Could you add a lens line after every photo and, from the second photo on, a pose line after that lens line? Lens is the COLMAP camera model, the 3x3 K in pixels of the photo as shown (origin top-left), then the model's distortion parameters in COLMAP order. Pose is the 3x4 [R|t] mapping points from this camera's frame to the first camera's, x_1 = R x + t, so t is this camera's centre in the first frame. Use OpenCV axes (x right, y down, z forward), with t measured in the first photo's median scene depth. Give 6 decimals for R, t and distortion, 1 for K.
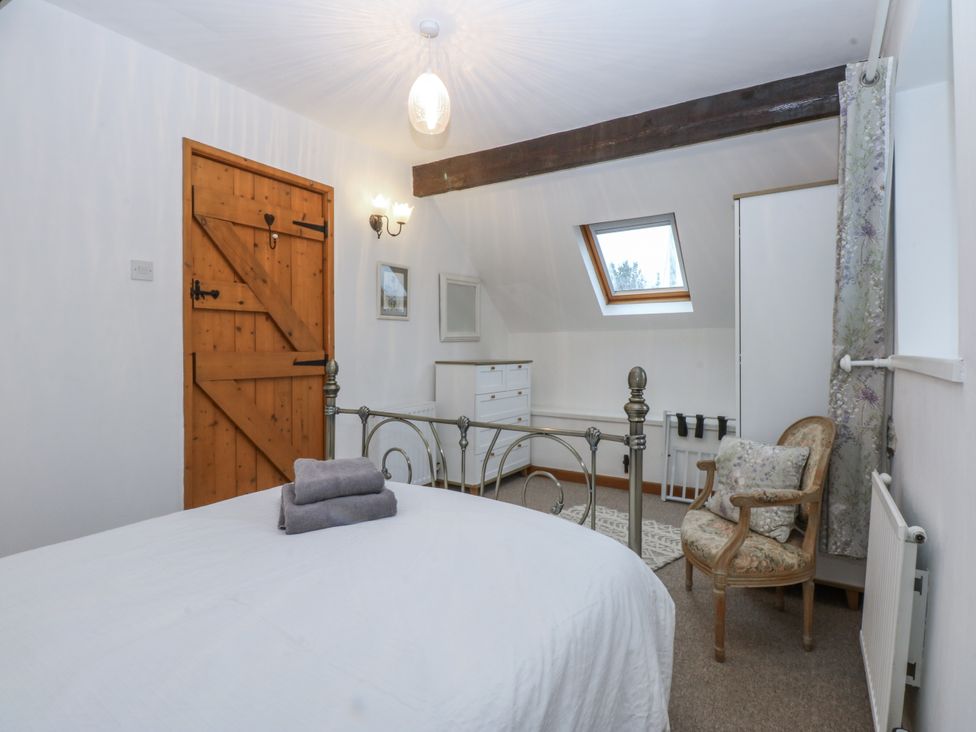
lens RADIAL K [[506.8, 0, 484.8], [0, 506.8, 362.9], [0, 0, 1]] dist [0.002100, -0.014364]
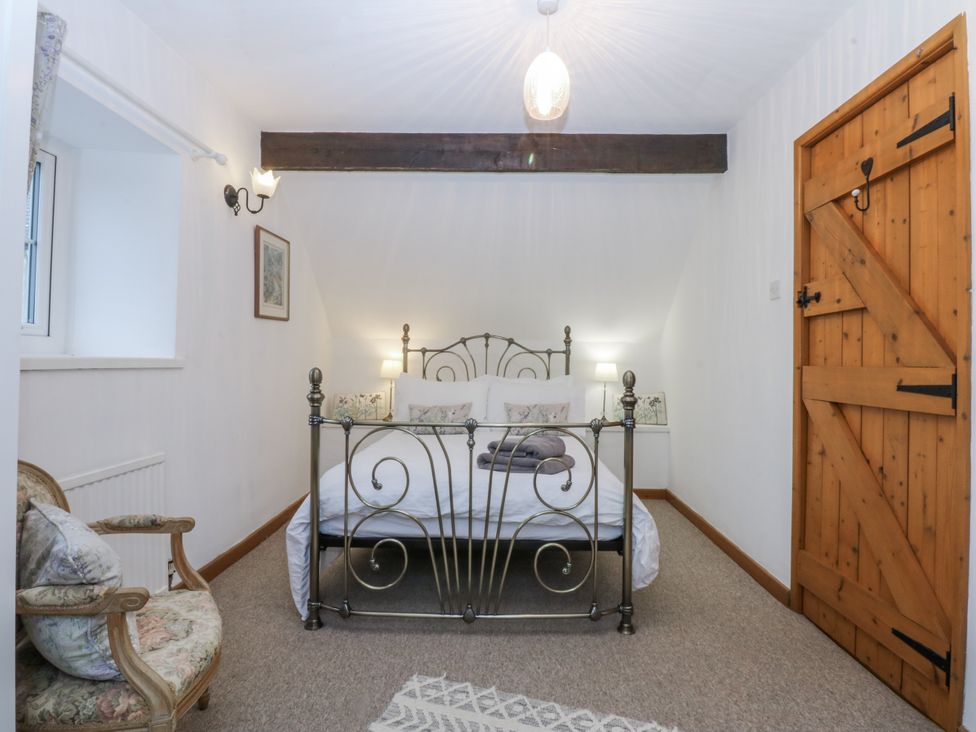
lens RADIAL K [[506.8, 0, 491.6], [0, 506.8, 364.5], [0, 0, 1]] dist [0.002100, -0.014364]
pose [[-0.841326, -0.010097, -0.540434, 0.350674], [-0.031207, 0.999065, 0.029916, -0.030332], [0.539626, 0.042035, -0.840855, 1.332712]]
